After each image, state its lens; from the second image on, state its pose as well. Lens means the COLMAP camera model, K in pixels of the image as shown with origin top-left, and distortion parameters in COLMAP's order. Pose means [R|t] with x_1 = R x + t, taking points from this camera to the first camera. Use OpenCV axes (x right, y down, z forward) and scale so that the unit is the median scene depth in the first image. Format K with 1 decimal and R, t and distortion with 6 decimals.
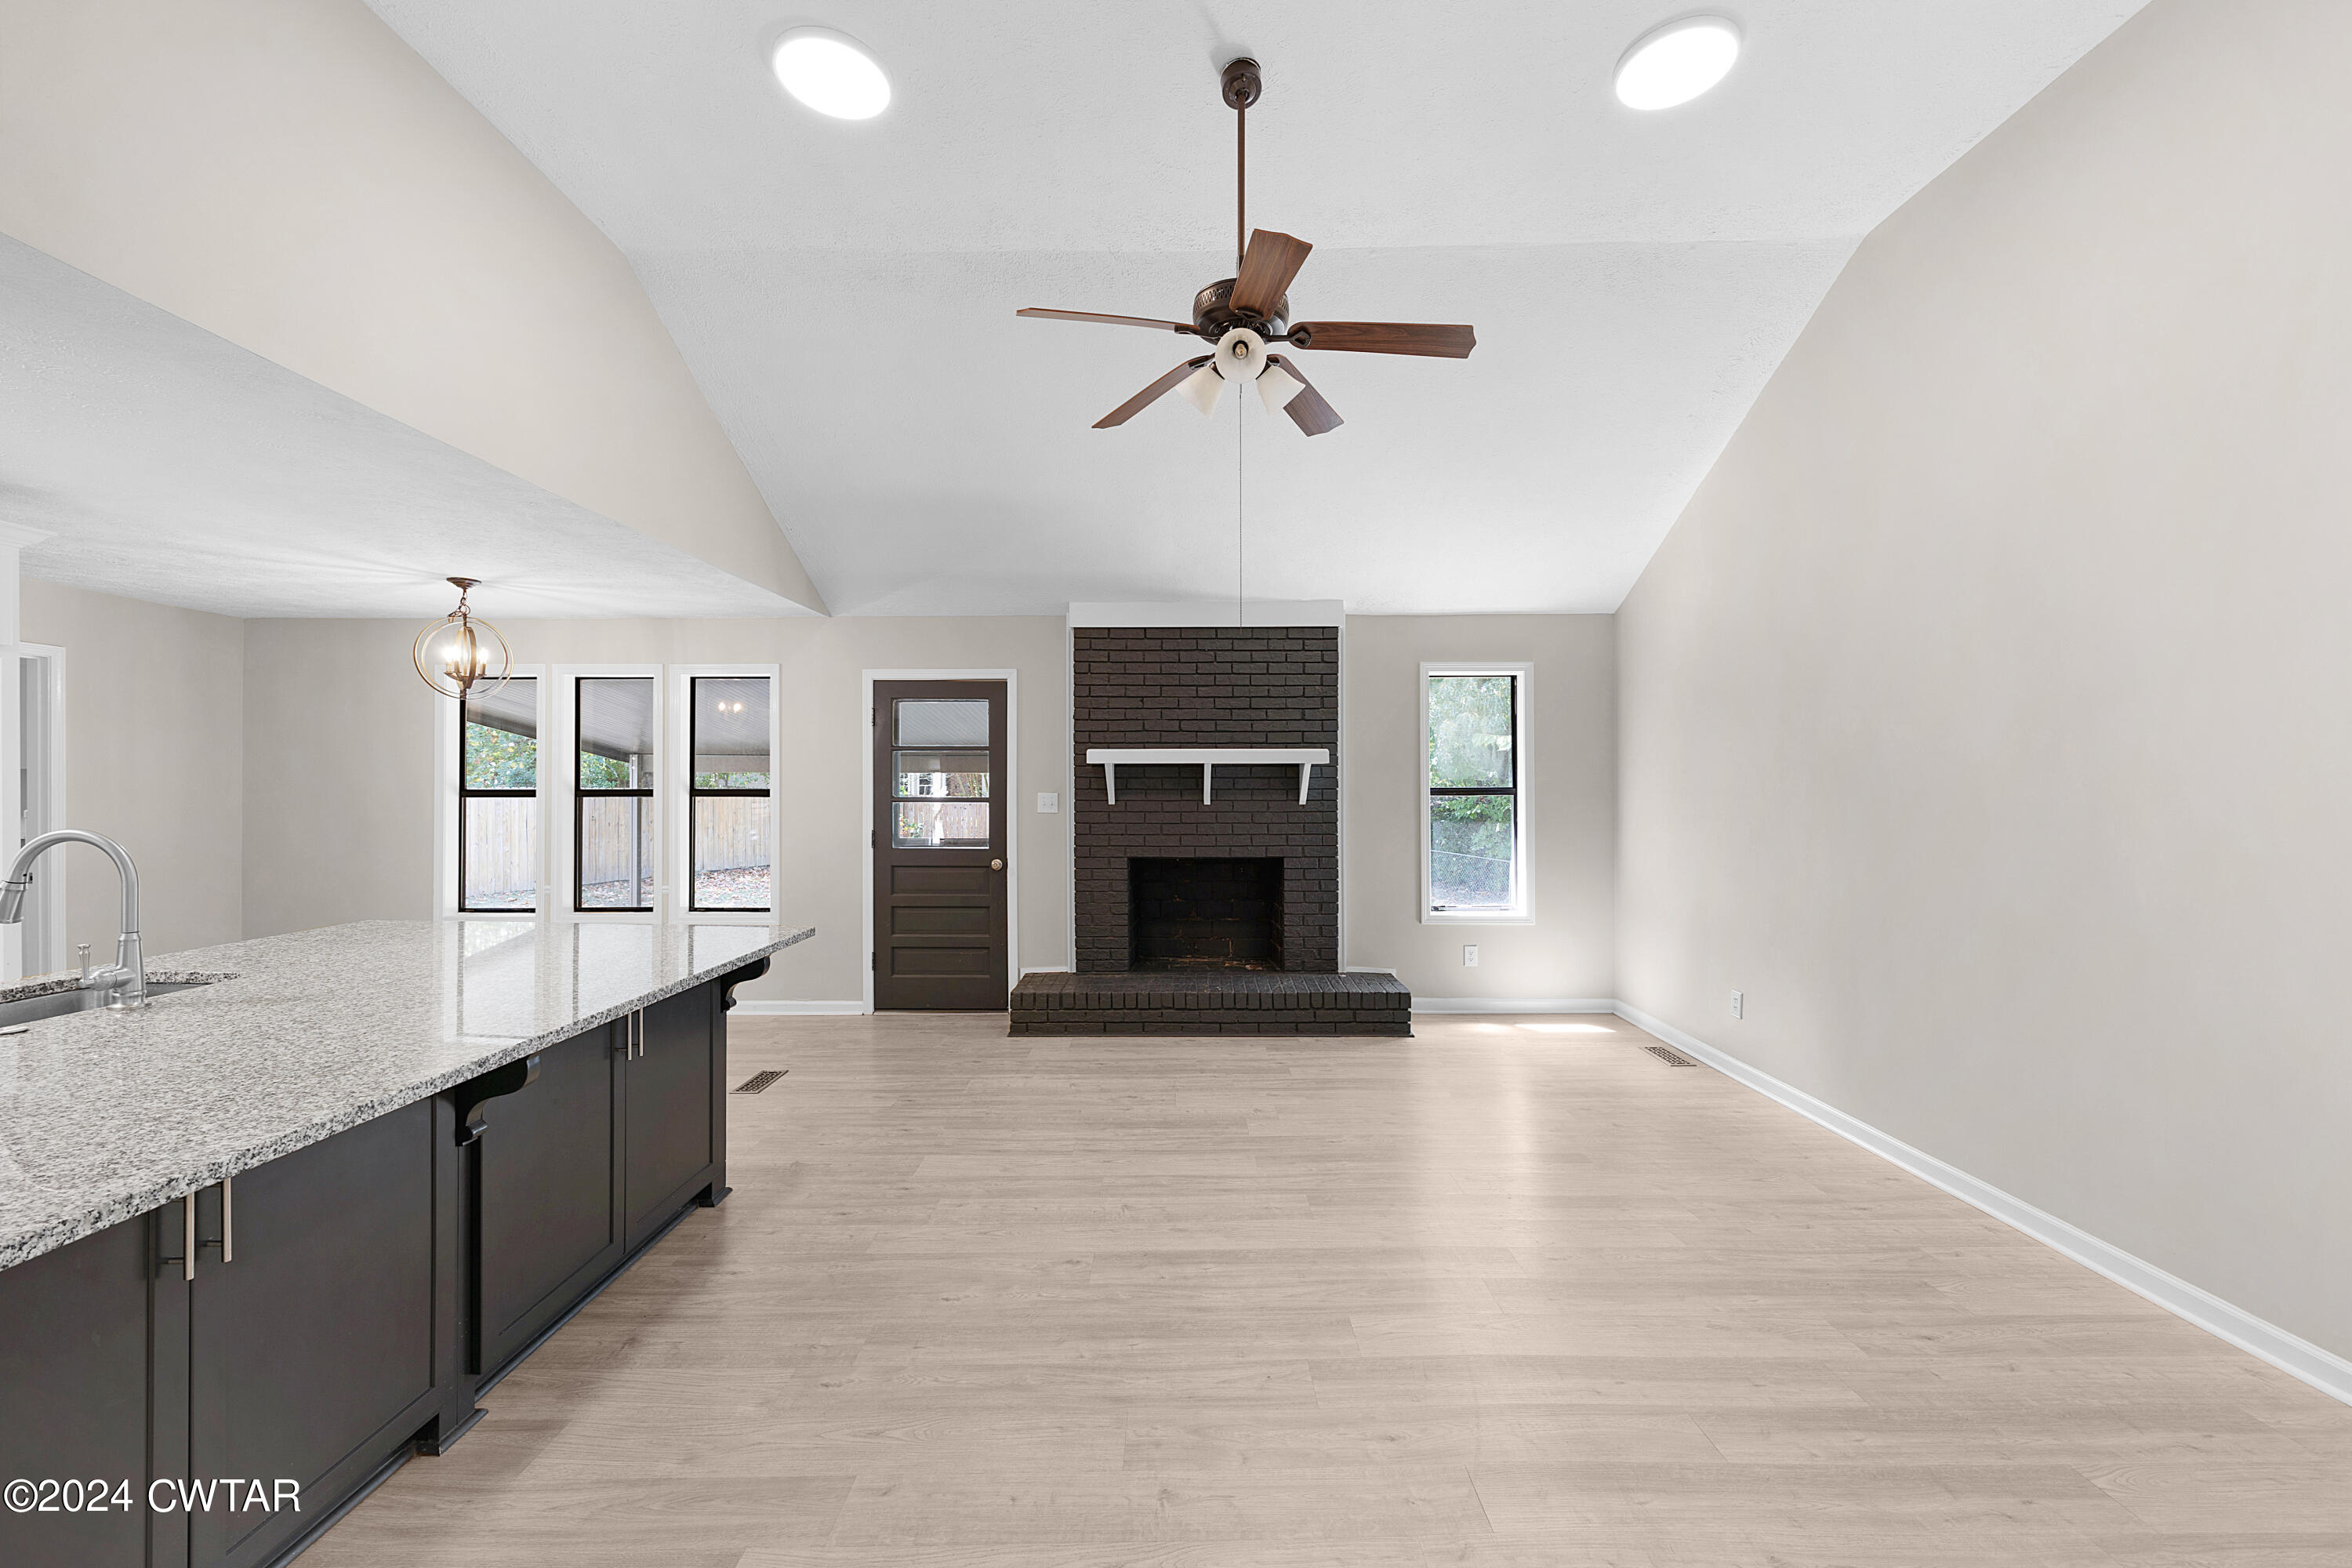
lens RADIAL K [[943.6, 0, 1181.6], [0, 943.6, 791.8], [0, 0, 1]] dist [-0.002909, 0.000357]
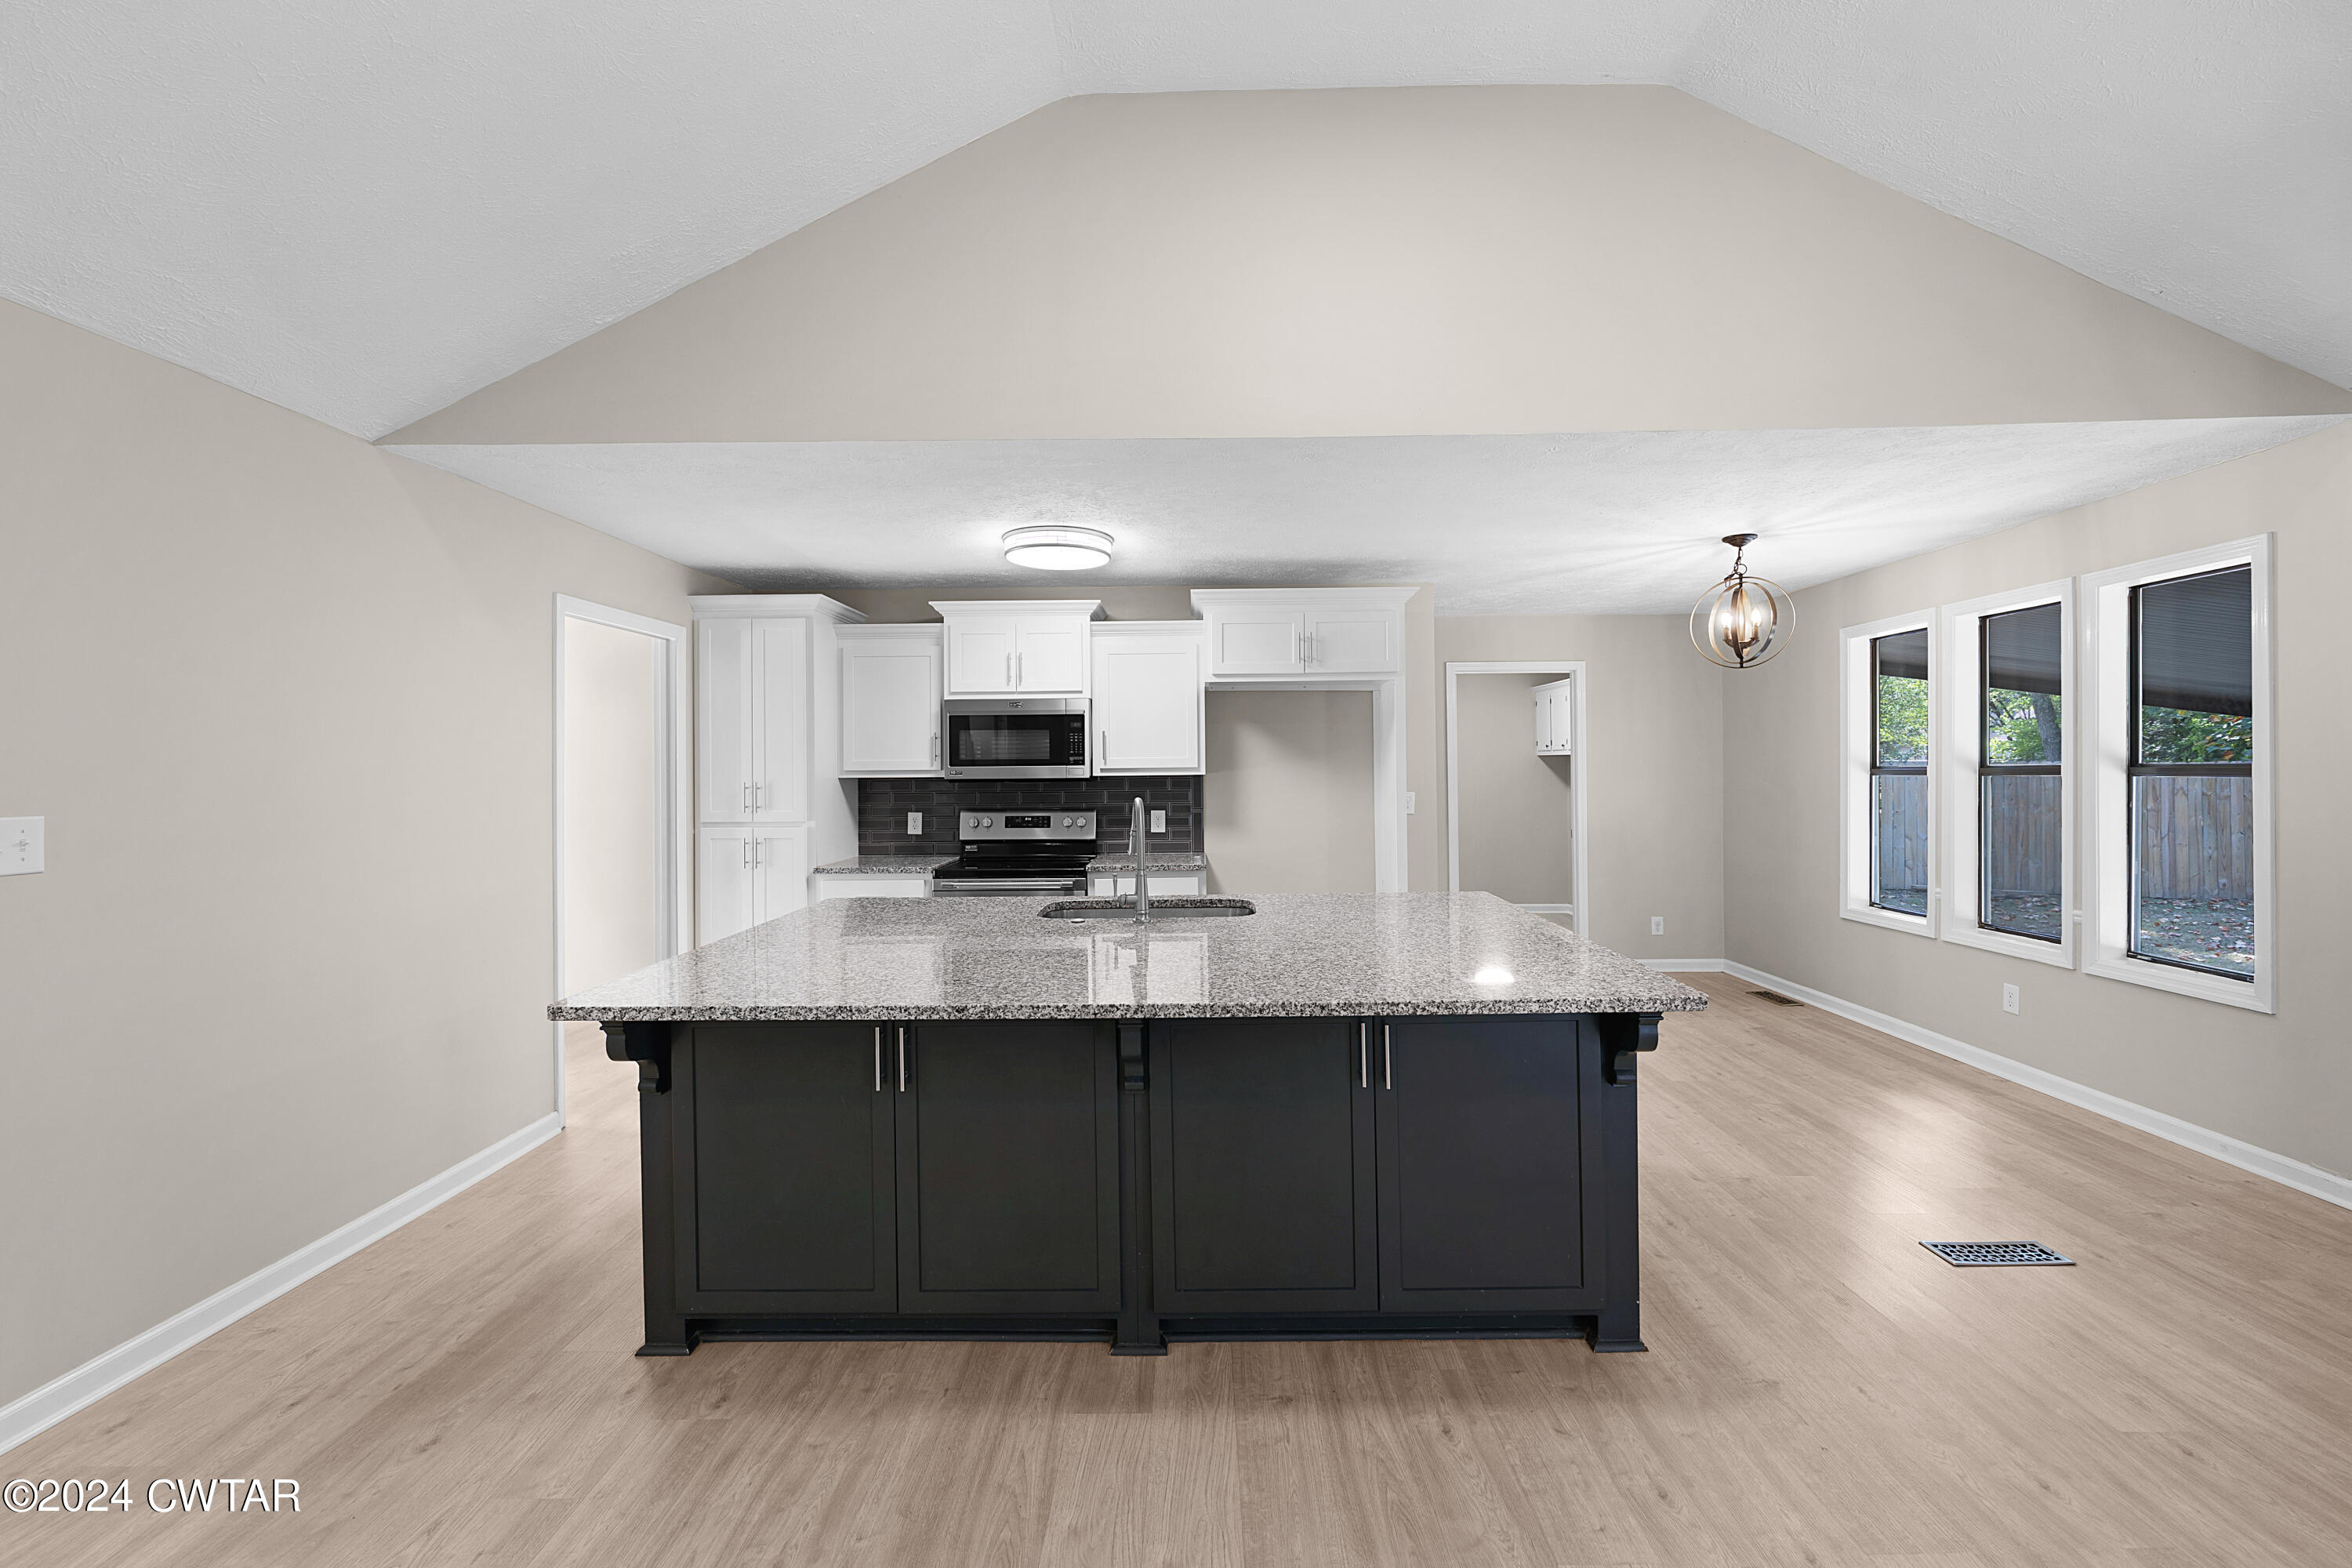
lens RADIAL K [[943.6, 0, 1184.1], [0, 943.6, 769.8], [0, 0, 1]] dist [-0.002909, 0.000357]
pose [[-0.012666, -0.001661, -0.999918, 0.156567], [0.004791, 0.999987, -0.001722, -0.001449], [0.999908, -0.004812, -0.012658, 0.488274]]
